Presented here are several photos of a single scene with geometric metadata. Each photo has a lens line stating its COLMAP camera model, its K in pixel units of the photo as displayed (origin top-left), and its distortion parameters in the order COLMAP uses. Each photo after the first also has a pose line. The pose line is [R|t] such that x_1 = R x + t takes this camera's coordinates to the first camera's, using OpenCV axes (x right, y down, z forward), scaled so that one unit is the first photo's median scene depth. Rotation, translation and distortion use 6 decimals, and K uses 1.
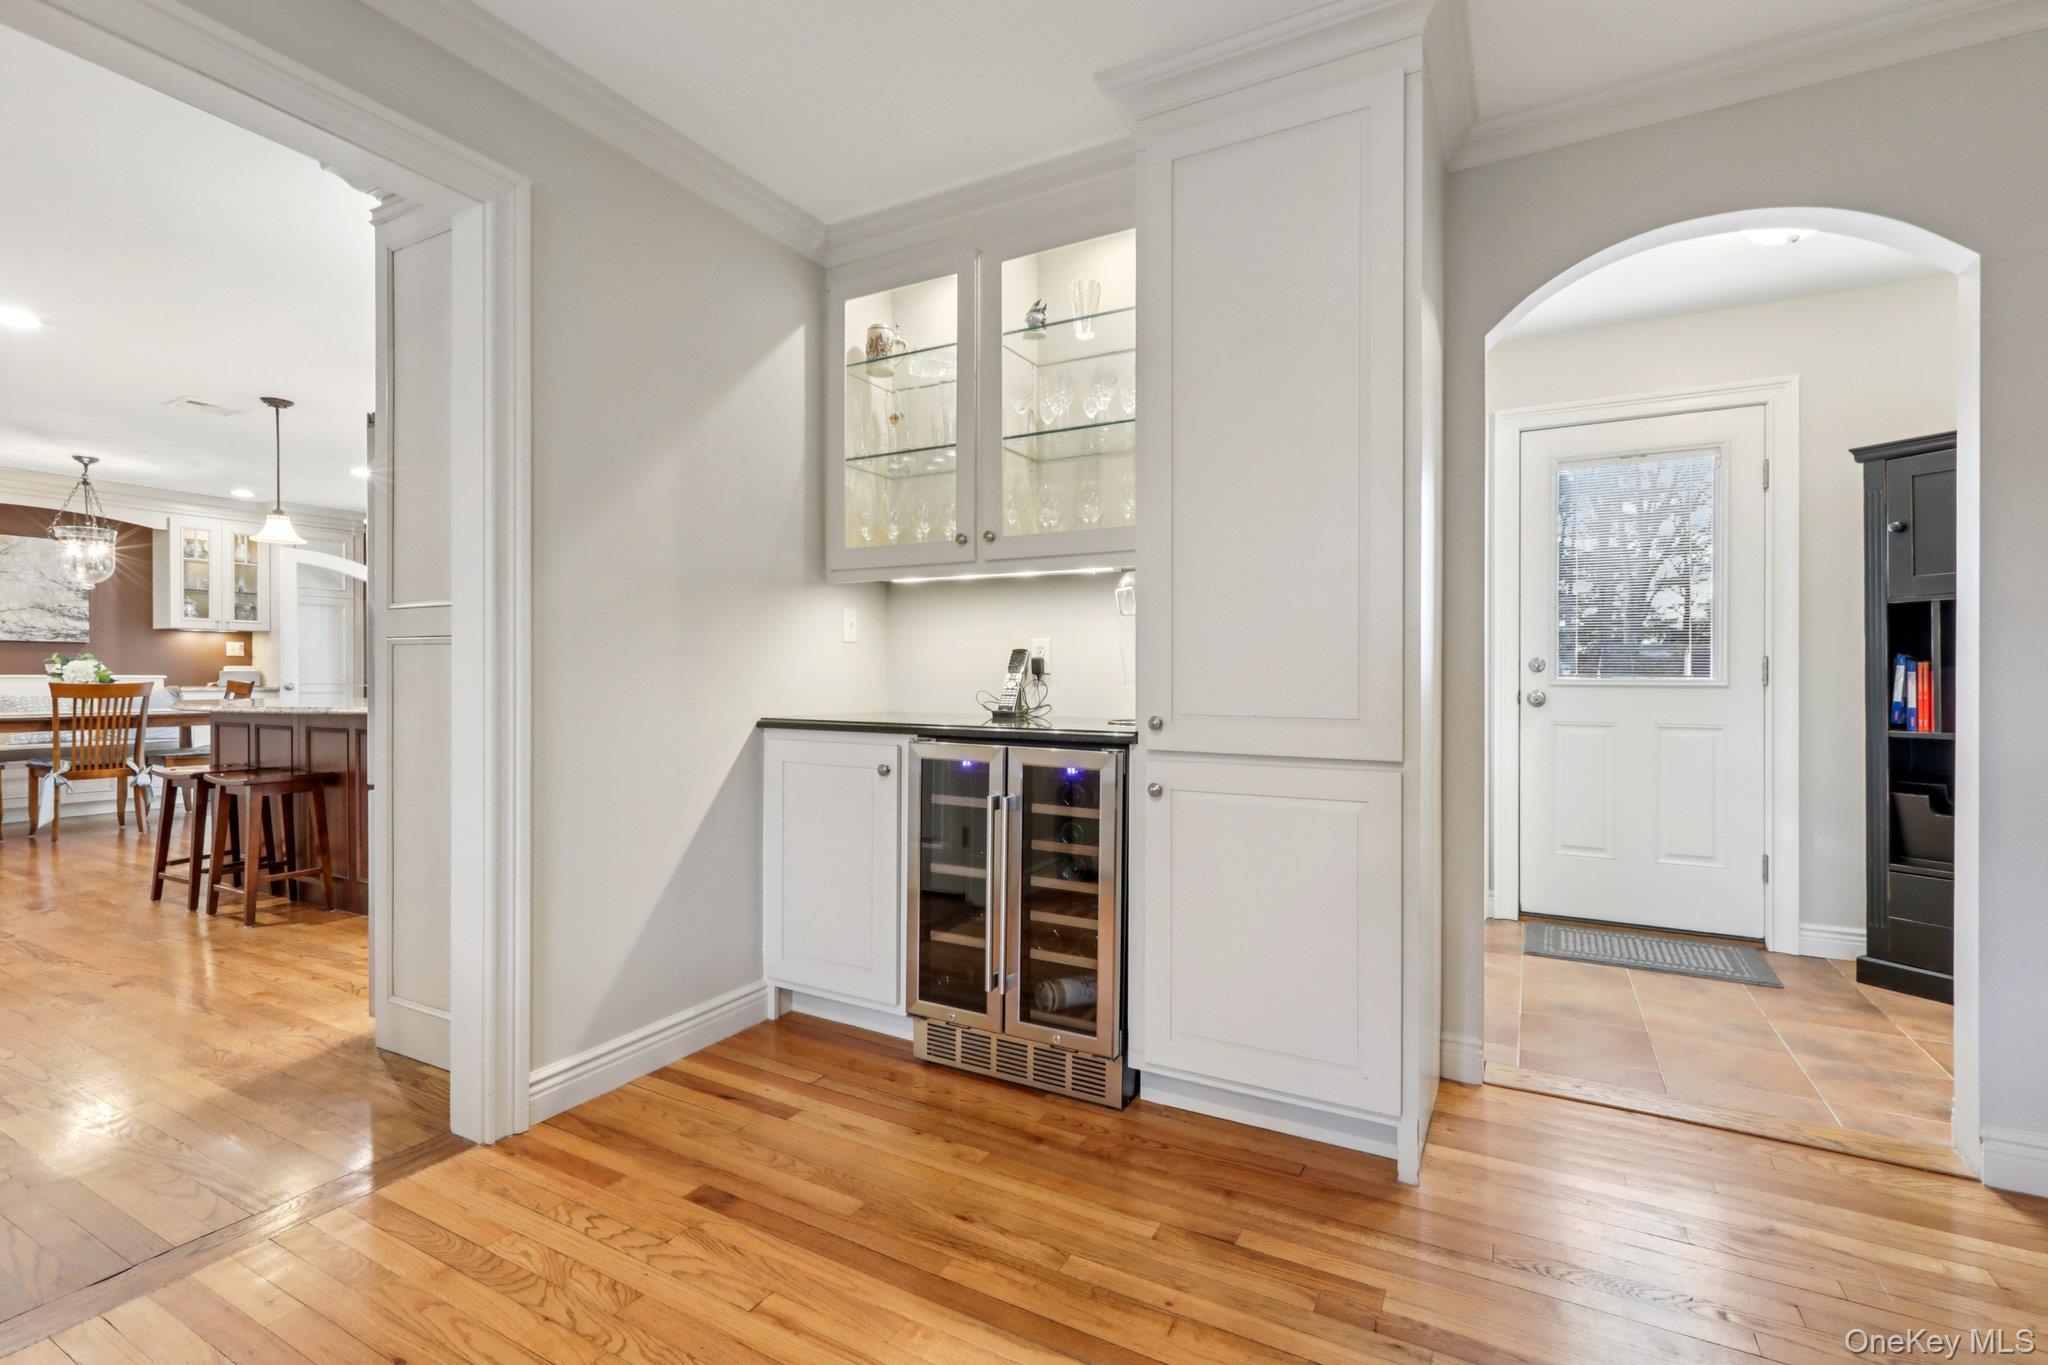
lens RADIAL K [[919.8, 0, 1018.2], [0, 919.8, 685.7], [0, 0, 1]] dist [0.000975, 0.000016]
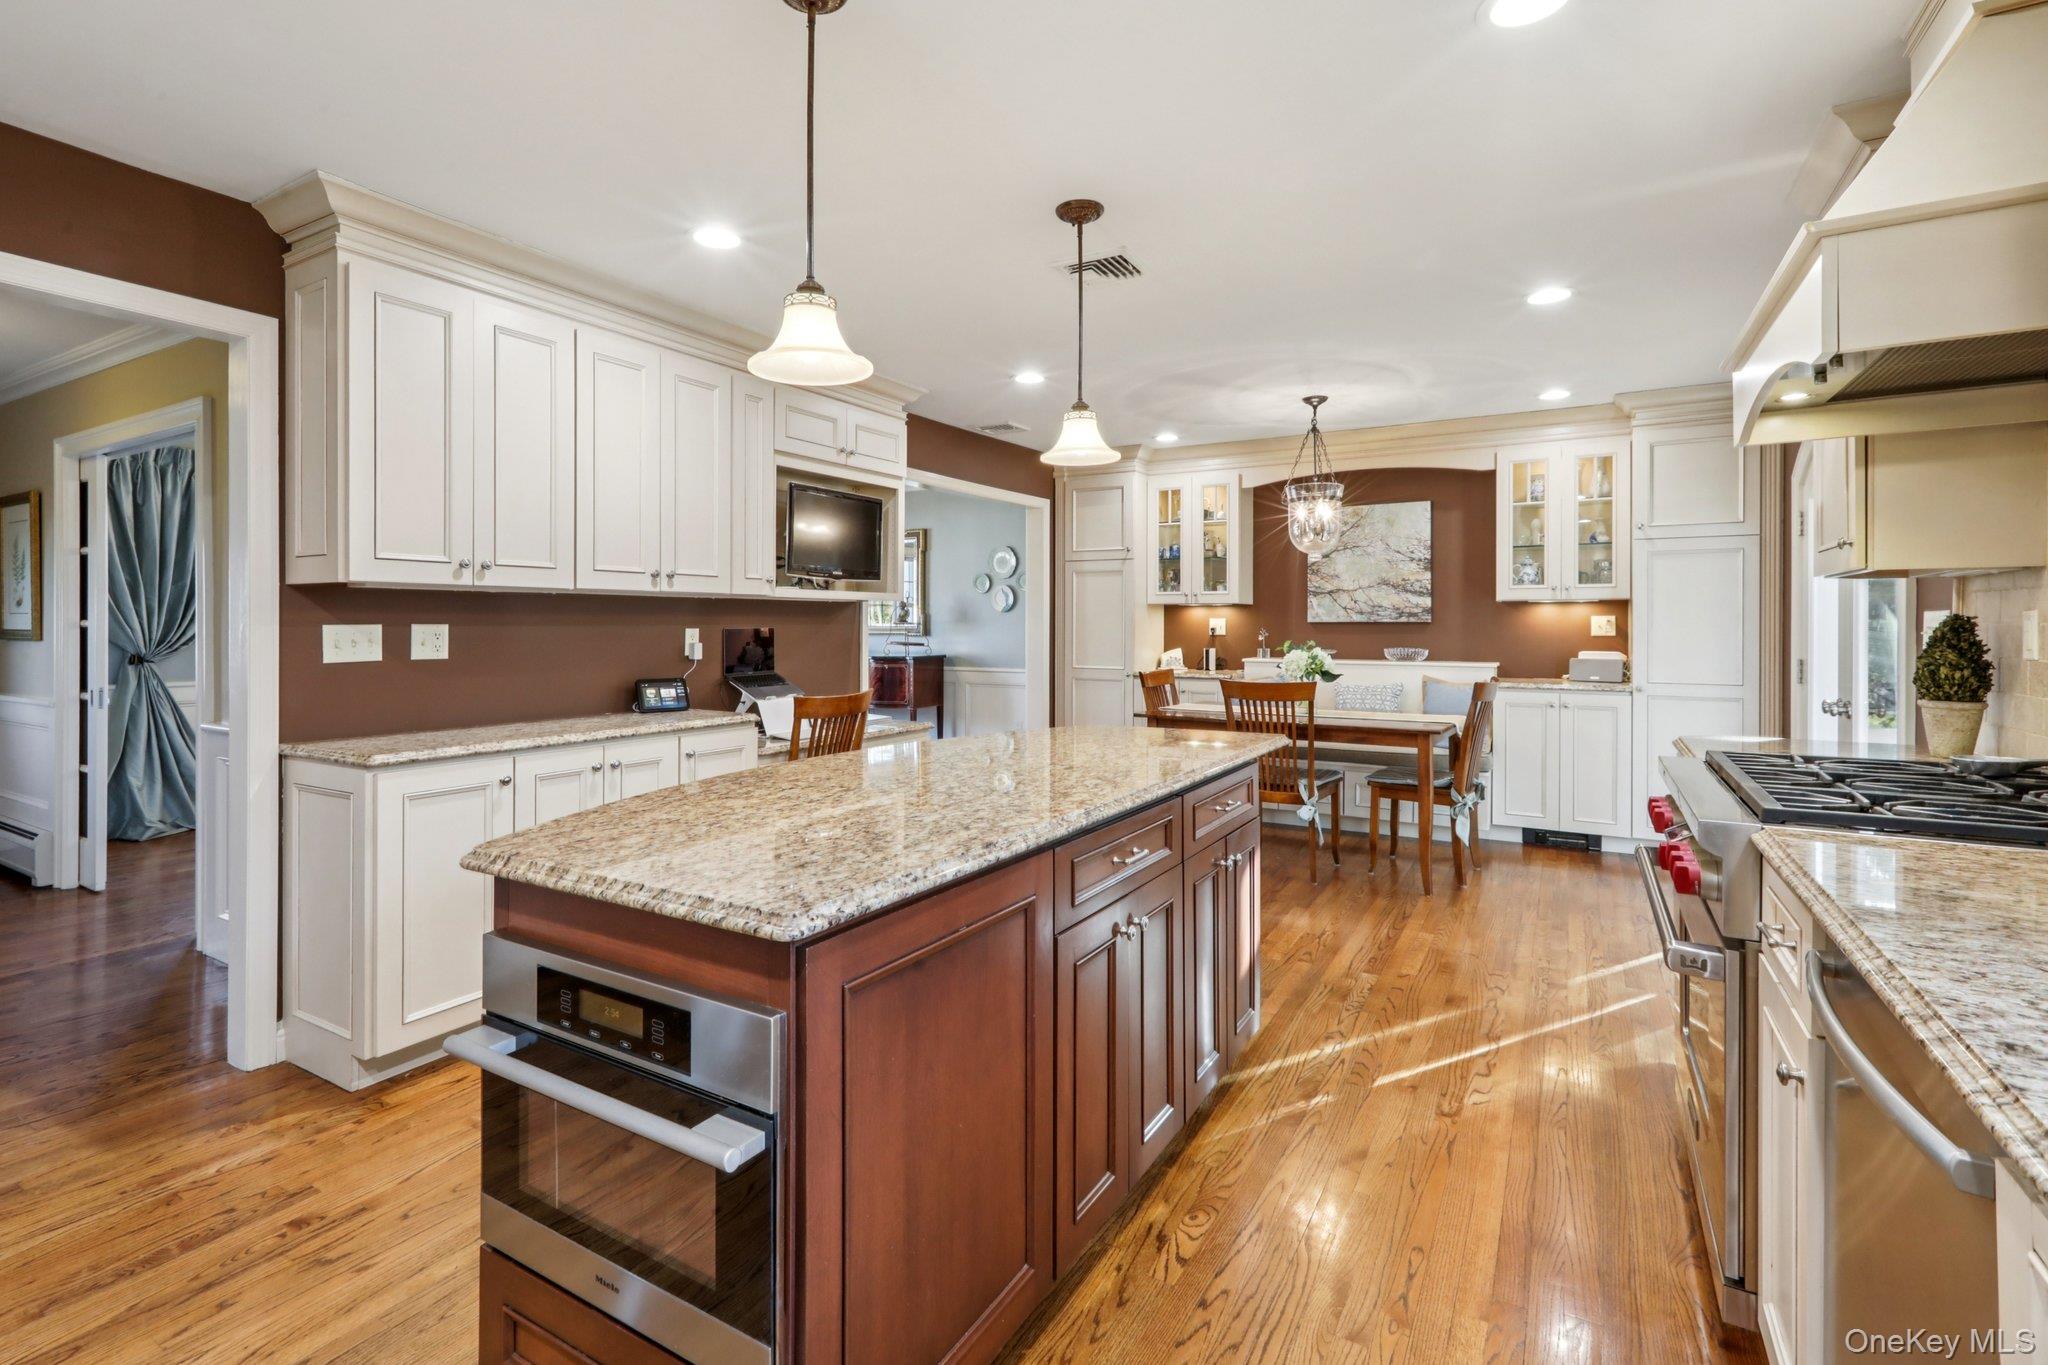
lens RADIAL K [[948.3, 0, 1012.3], [0, 948.3, 629.7], [0, 0, 1]] dist [0.001385, -0.000239]
pose [[-0.036862, -0.001629, -0.999319, -0.153124], [-0.013502, 0.999908, -0.001132, -0.035692], [0.999229, 0.013451, -0.036881, 0.689210]]
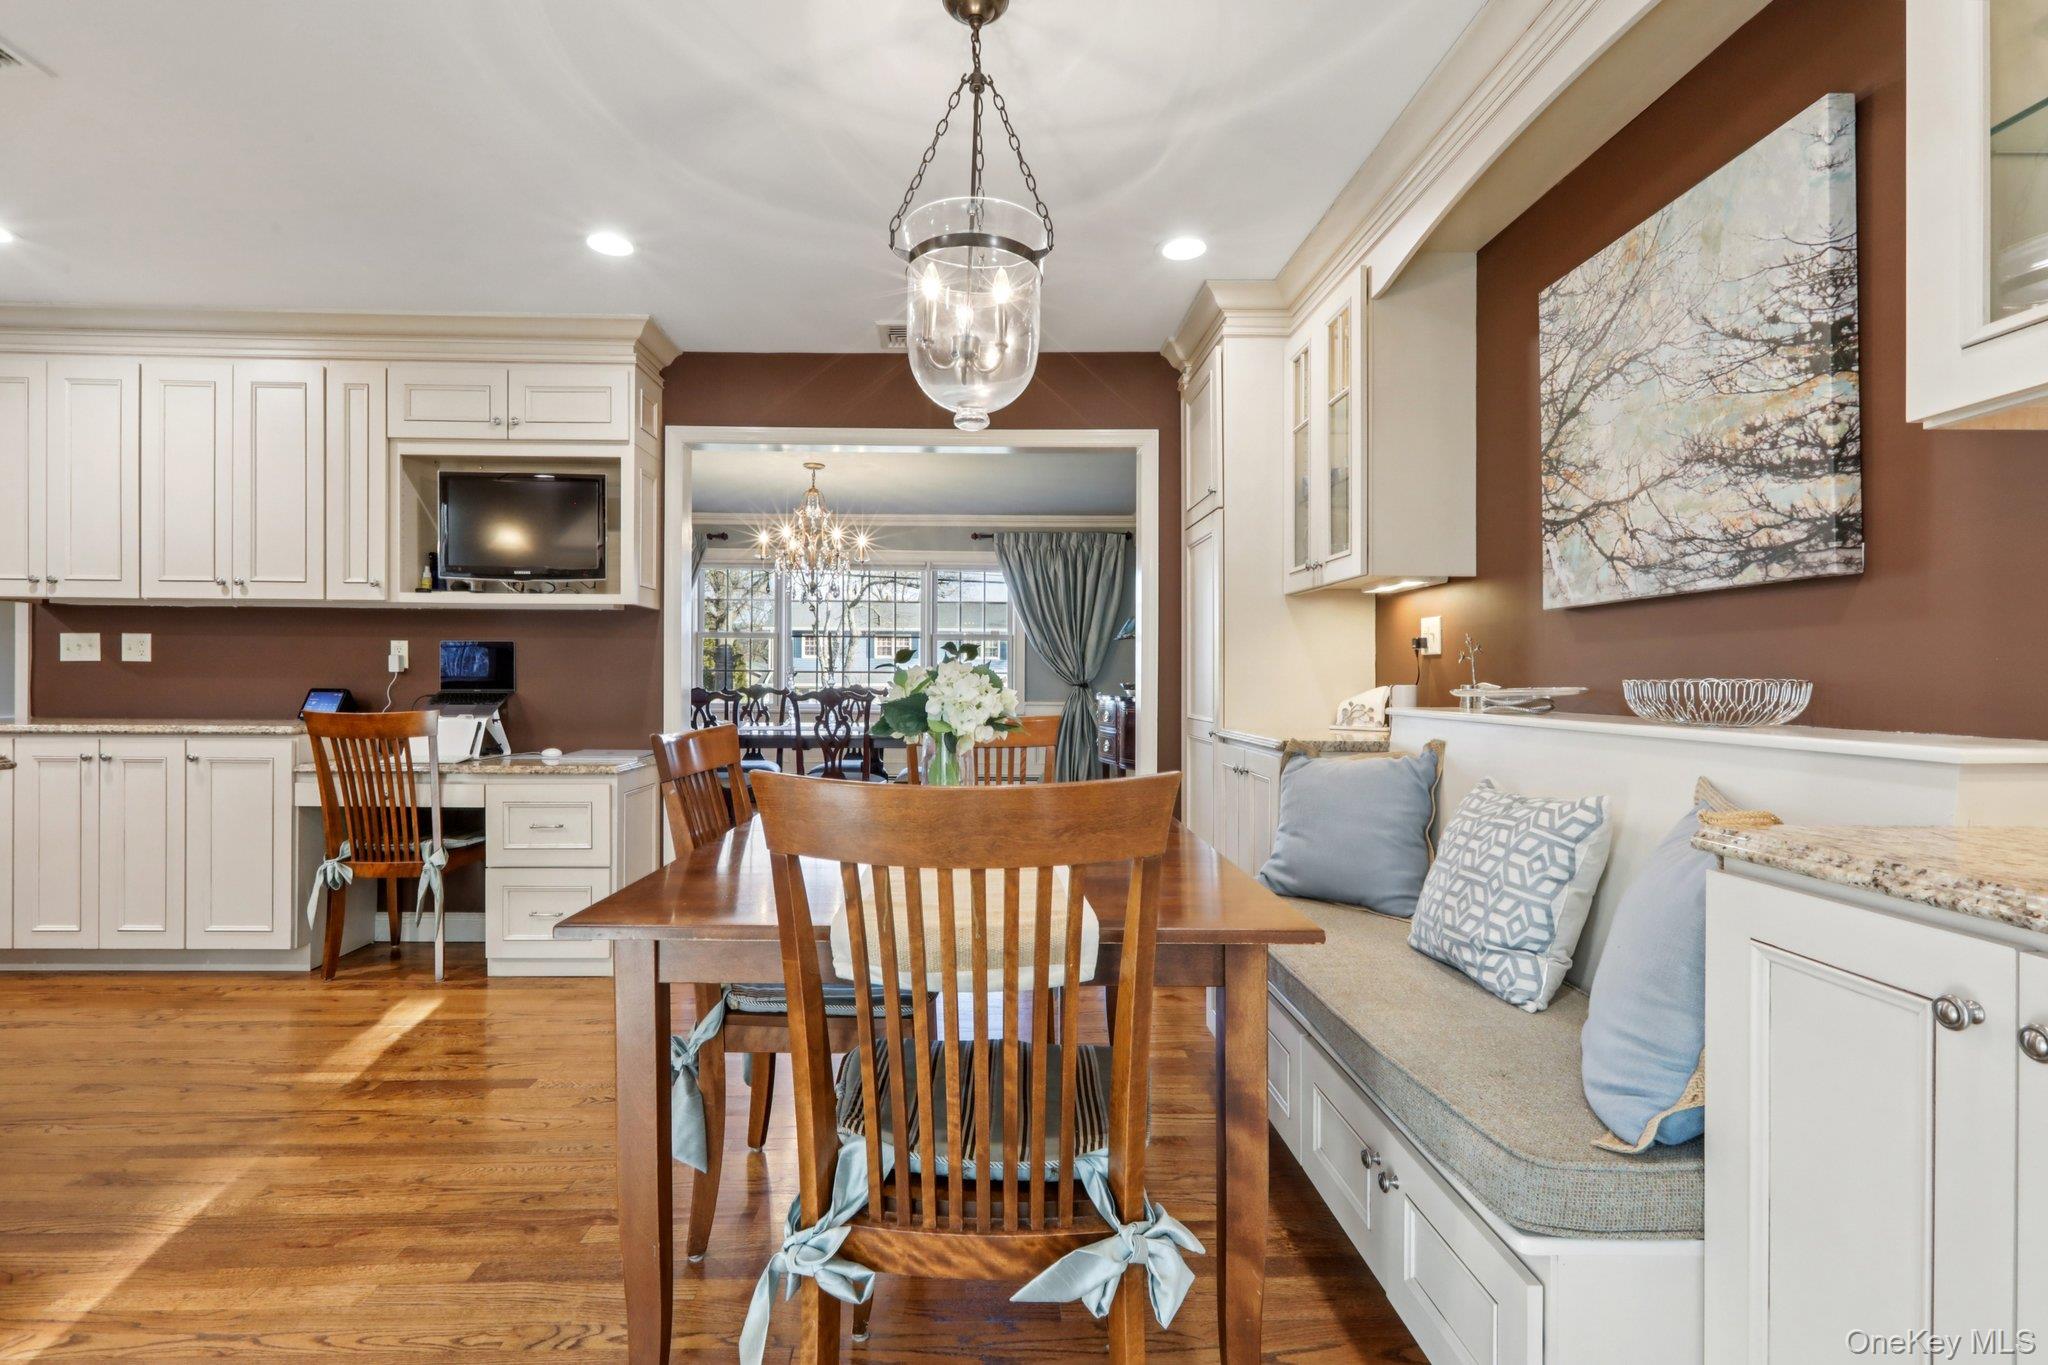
lens RADIAL K [[928.0, 0, 984.1], [0, 928.0, 683.9], [0, 0, 1]] dist [0.001311, 0.000029]
pose [[-0.868510, -0.012680, -0.495510, -0.775967], [-0.021073, 0.999713, 0.011353, -0.021508], [0.495224, 0.020303, -0.868528, 1.140011]]
